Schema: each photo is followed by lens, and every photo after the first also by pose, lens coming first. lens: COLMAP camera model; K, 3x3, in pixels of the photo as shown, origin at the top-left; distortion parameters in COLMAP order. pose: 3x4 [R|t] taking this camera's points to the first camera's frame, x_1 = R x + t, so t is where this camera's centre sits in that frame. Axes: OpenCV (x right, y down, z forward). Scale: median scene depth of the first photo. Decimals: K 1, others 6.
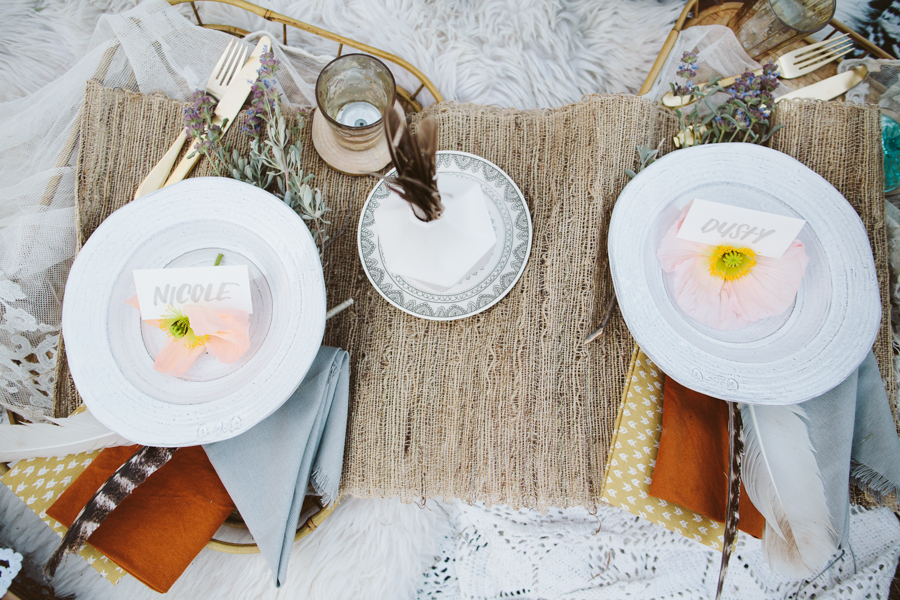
lens RADIAL K [[621.2, 0, 460.8], [0, 621.2, 278.8], [0, 0, 1]] dist [-0.048116, 0.037535]
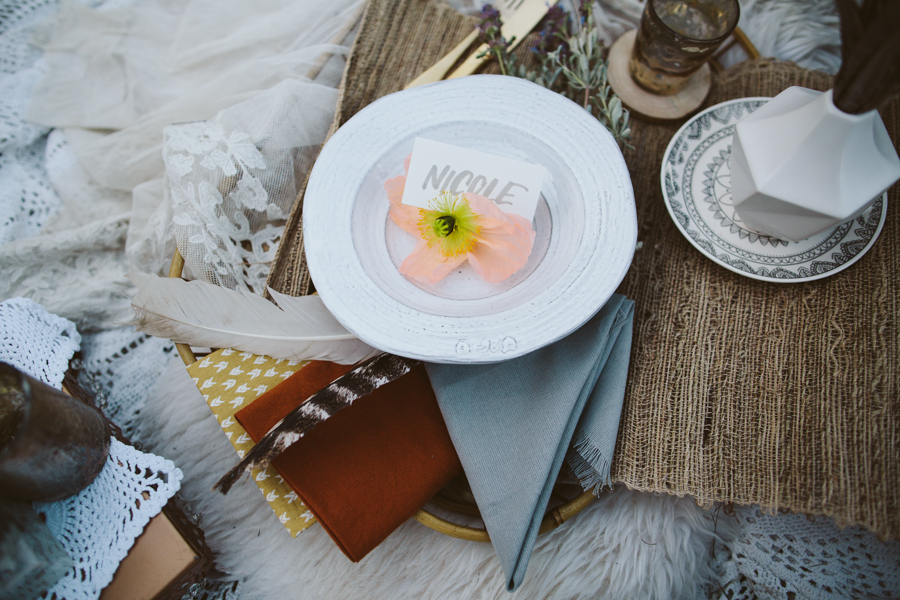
lens RADIAL K [[621.2, 0, 449.5], [0, 621.2, 298.7], [0, 0, 1]] dist [-0.048116, 0.037535]
pose [[0.978988, 0.174026, -0.106288, -0.333159], [-0.191605, 0.963409, -0.187430, 0.308531], [0.069781, 0.203857, 0.976511, 0.216405]]
